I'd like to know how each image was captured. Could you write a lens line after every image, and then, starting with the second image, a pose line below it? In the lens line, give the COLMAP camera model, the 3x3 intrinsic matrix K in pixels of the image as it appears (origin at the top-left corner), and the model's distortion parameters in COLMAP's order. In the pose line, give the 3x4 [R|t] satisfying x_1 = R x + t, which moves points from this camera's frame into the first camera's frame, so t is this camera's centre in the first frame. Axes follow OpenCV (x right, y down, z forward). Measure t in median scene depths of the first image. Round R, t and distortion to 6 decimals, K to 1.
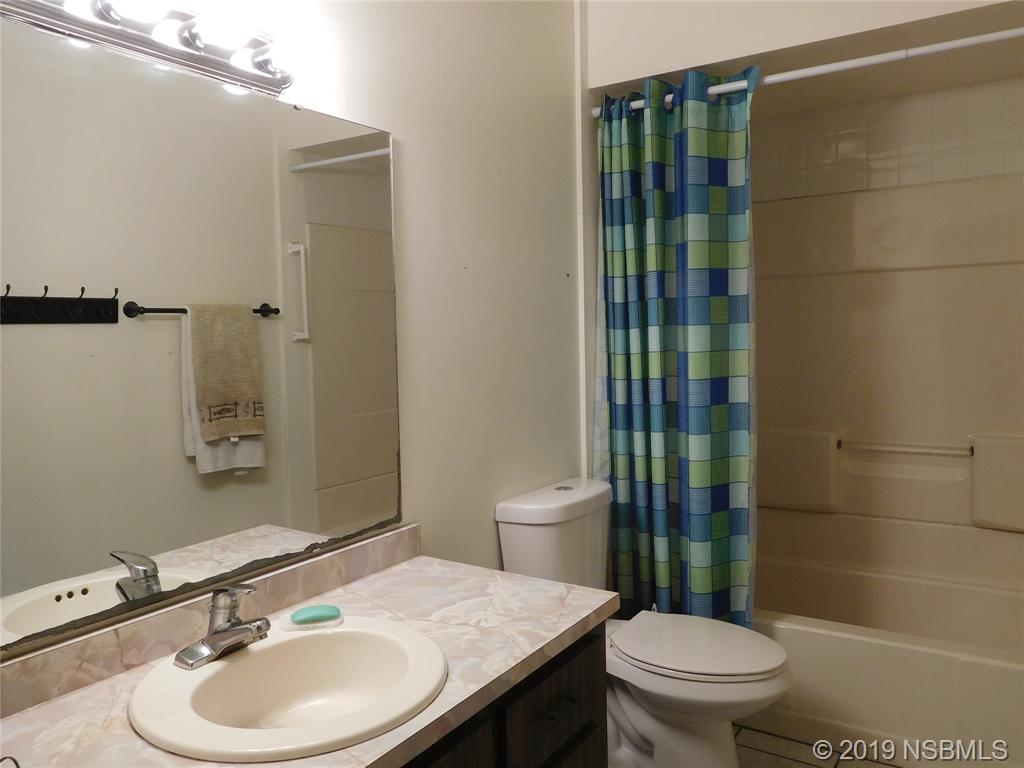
lens RADIAL K [[765.6, 0, 512.0], [0, 765.6, 384.0], [0, 0, 1]] dist [-0.010036, -0.008872]
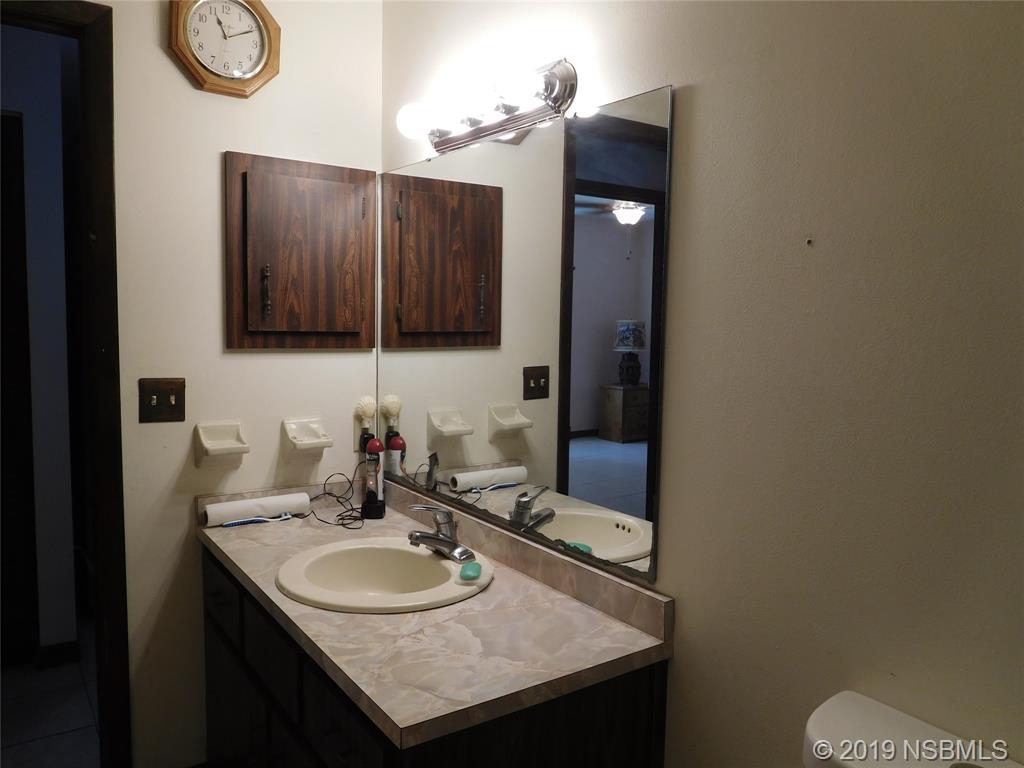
lens RADIAL K [[765.6, 0, 512.0], [0, 765.6, 384.0], [0, 0, 1]] dist [-0.010036, -0.008872]
pose [[-0.367781, 0.095165, -0.925030, 0.710485], [-0.079962, 0.987829, 0.133418, -0.133432], [0.926468, 0.123036, -0.355695, 1.297803]]
